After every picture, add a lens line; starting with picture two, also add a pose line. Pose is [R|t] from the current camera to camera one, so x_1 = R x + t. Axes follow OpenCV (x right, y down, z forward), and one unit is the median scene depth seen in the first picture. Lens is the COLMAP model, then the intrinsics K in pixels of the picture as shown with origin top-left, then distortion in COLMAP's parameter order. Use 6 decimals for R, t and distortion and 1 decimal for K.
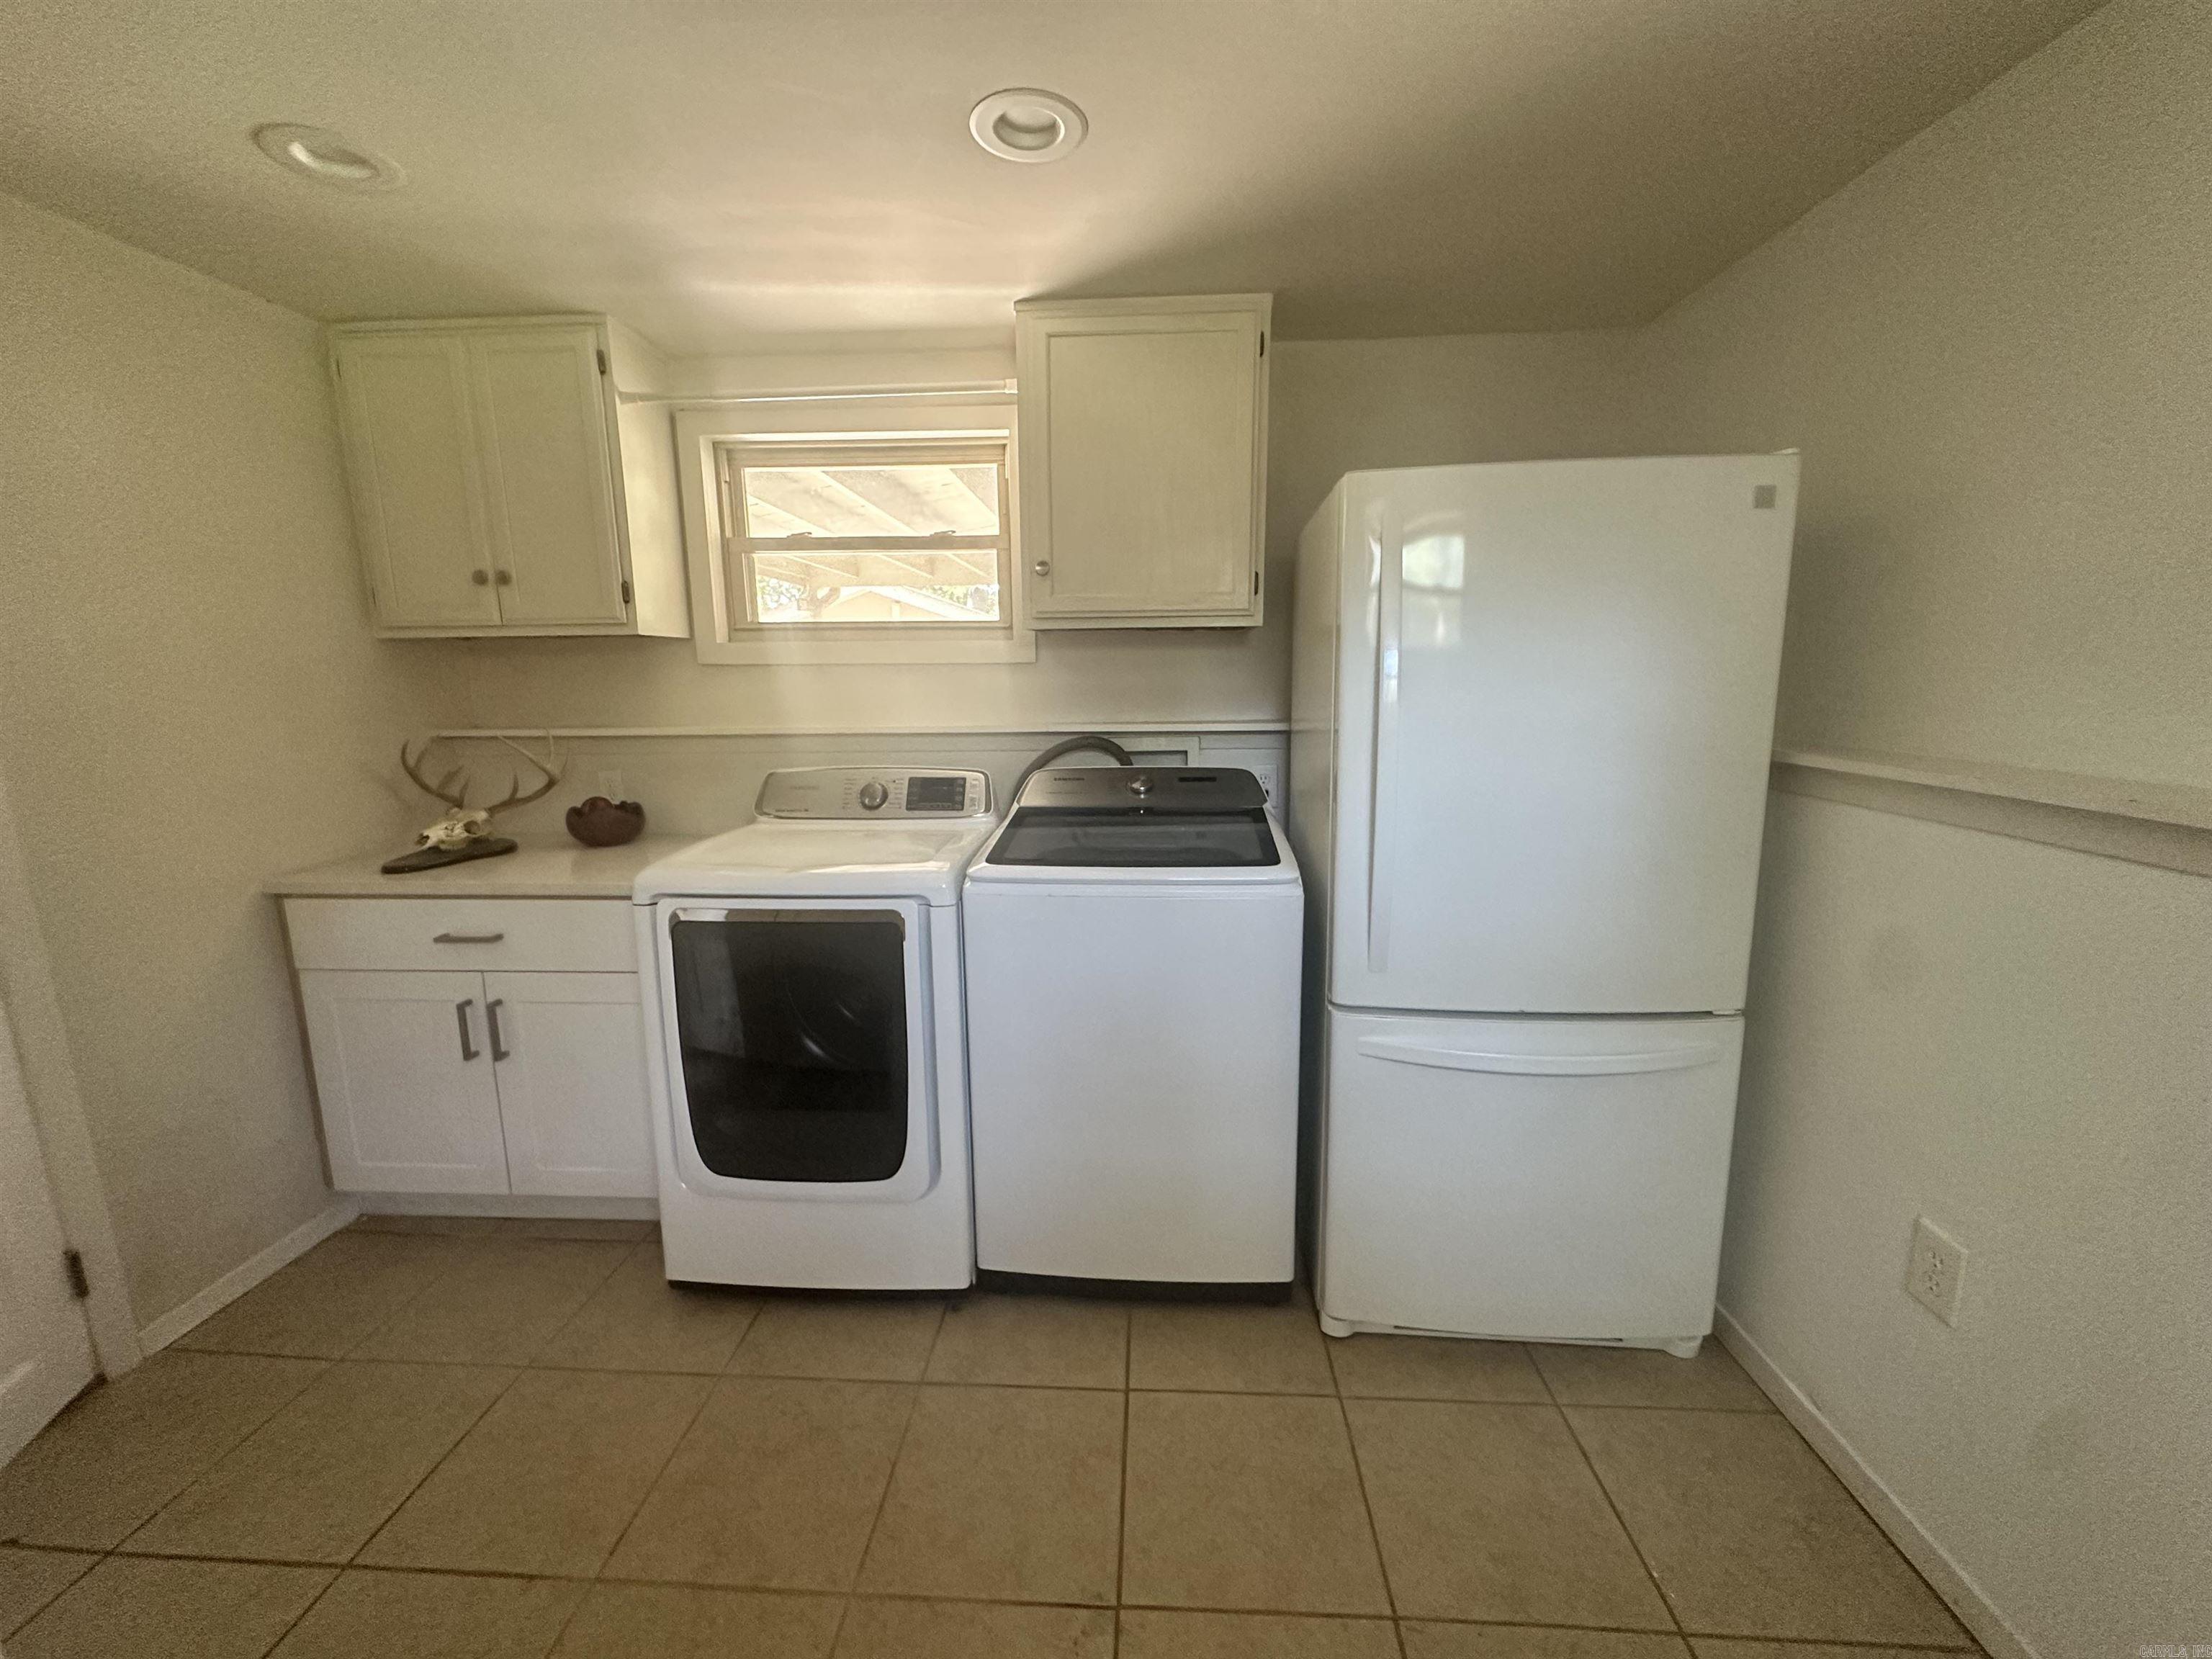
lens RADIAL K [[888.1, 0, 1106.3], [0, 888.1, 832.1], [0, 0, 1]] dist [0.014900, -0.005161]
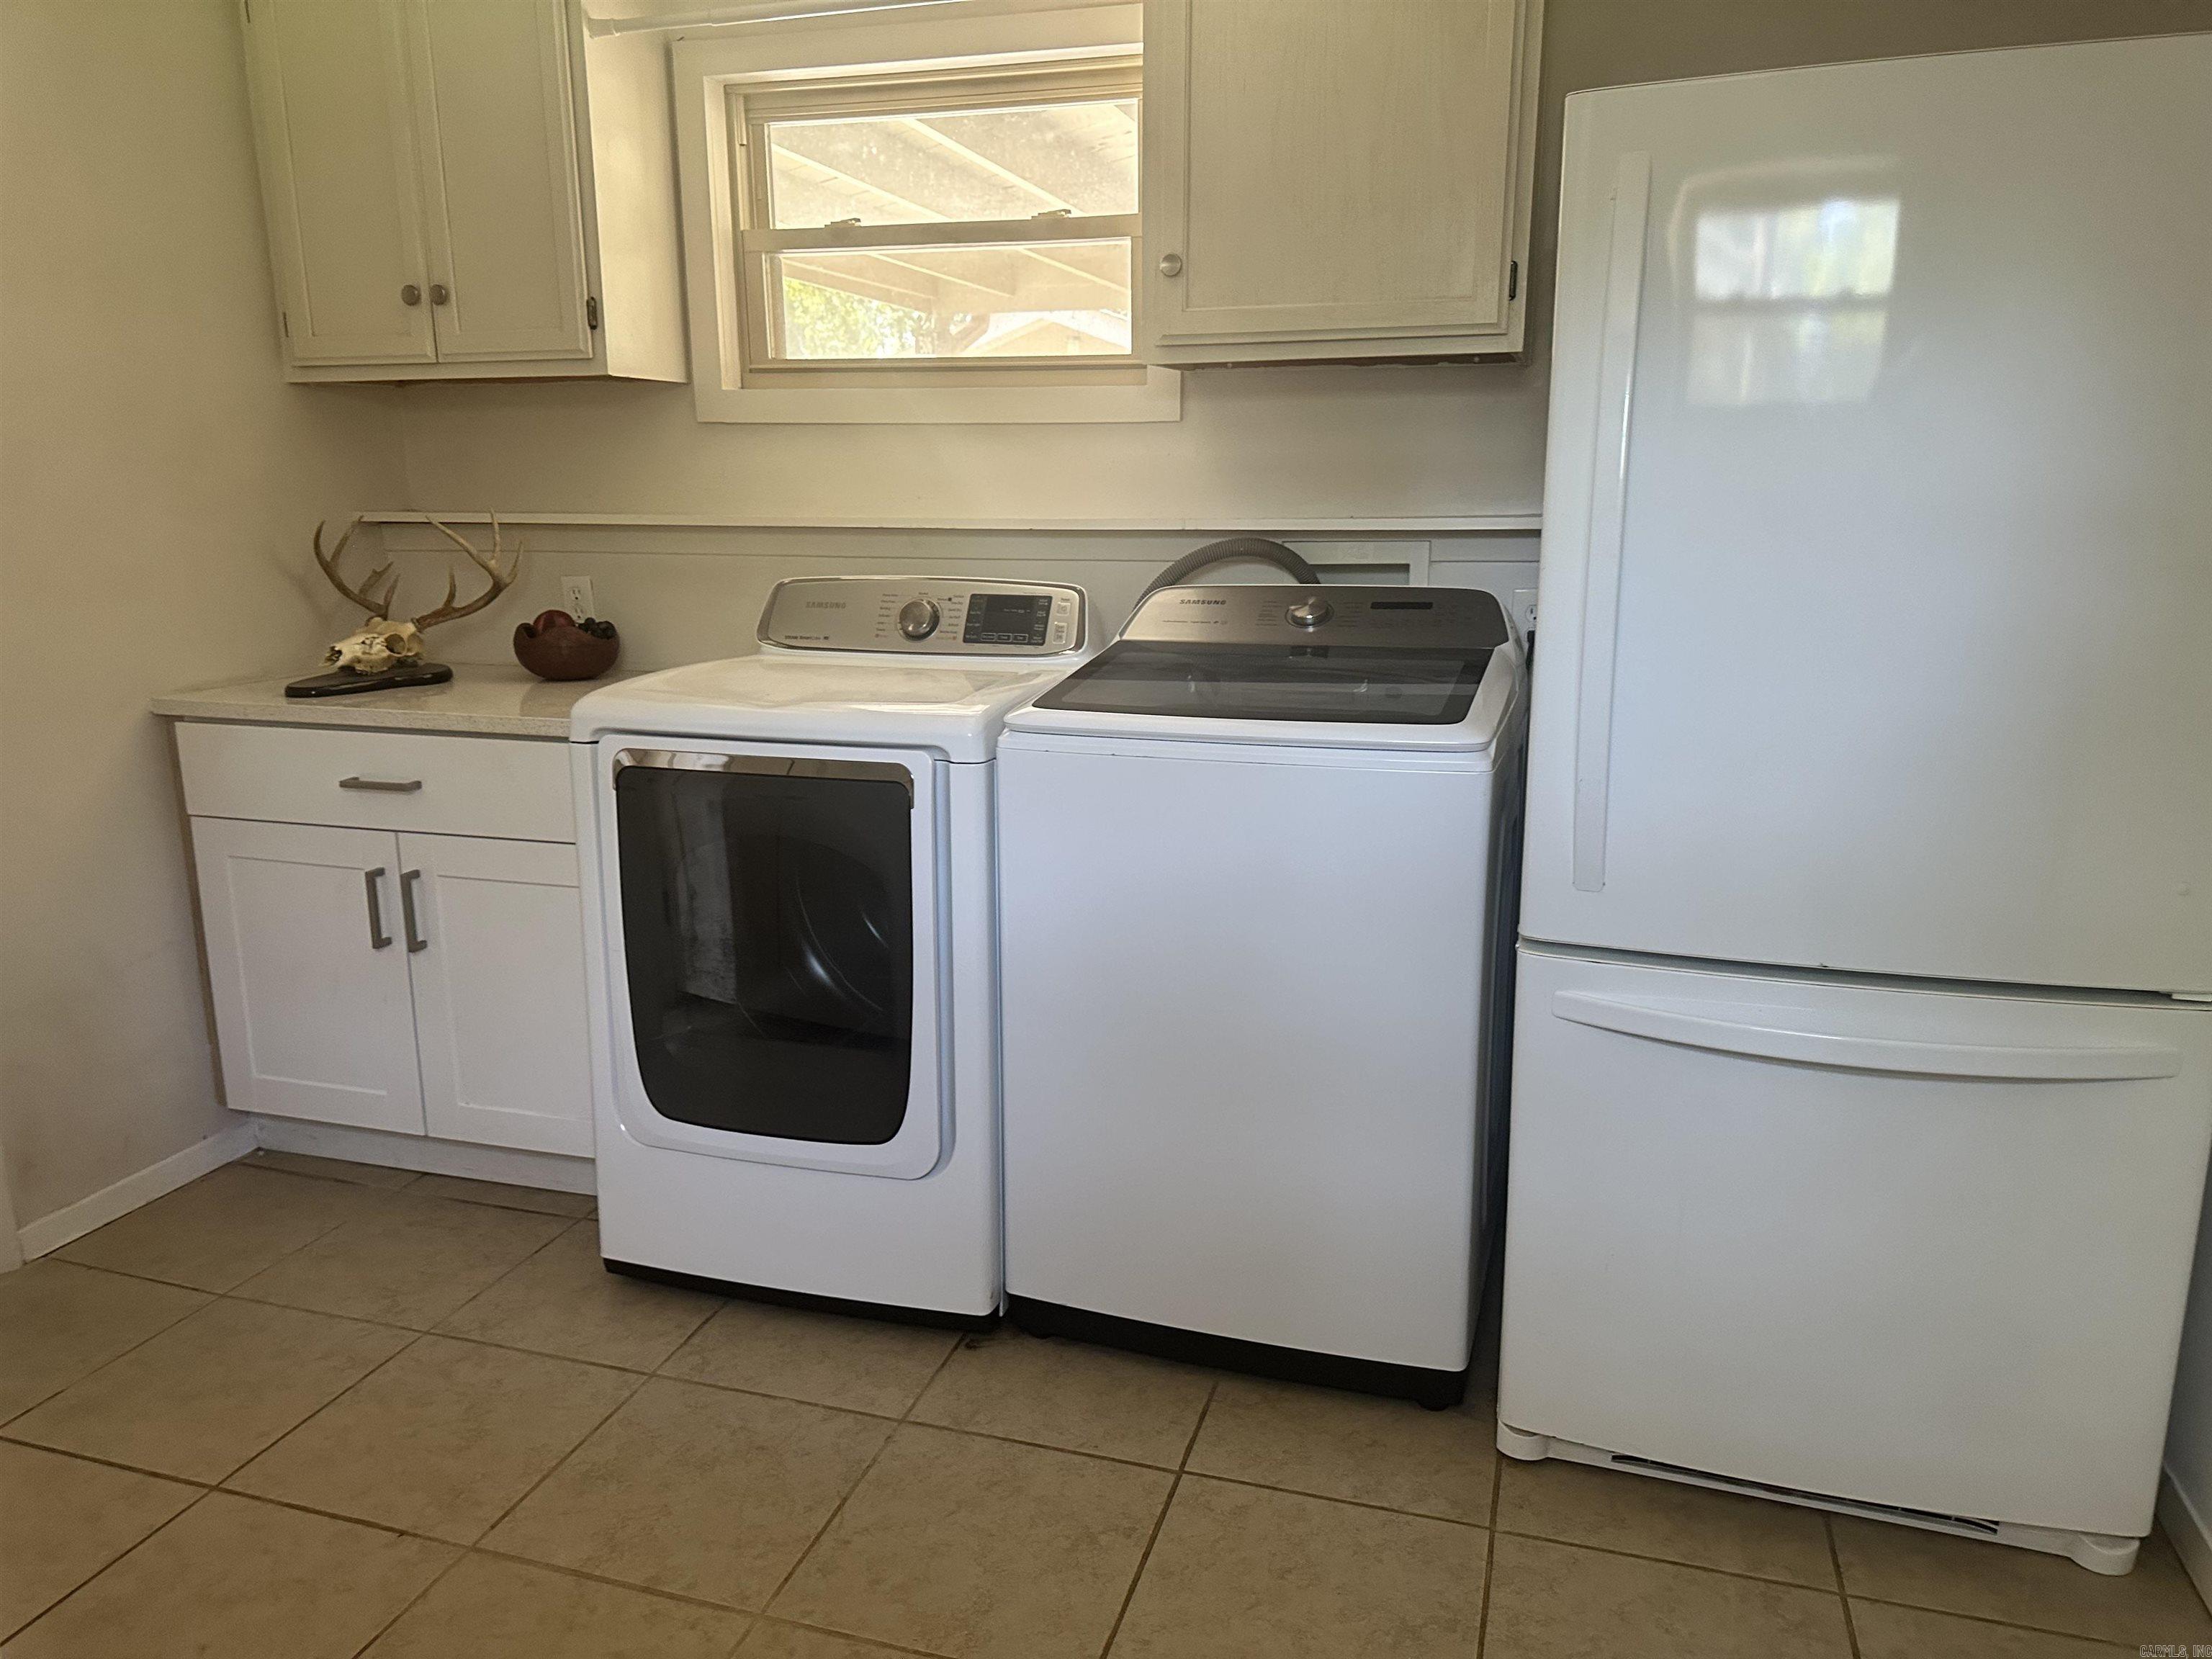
lens RADIAL K [[1574.6, 0, 1099.2], [0, 1574.6, 840.5], [0, 0, 1]] dist [0.097463, -0.123909]
pose [[0.970562, 0.060621, -0.233097, 0.170262], [-0.048625, 0.997196, 0.056876, 0.054780], [0.235892, -0.043868, 0.970789, -0.147488]]
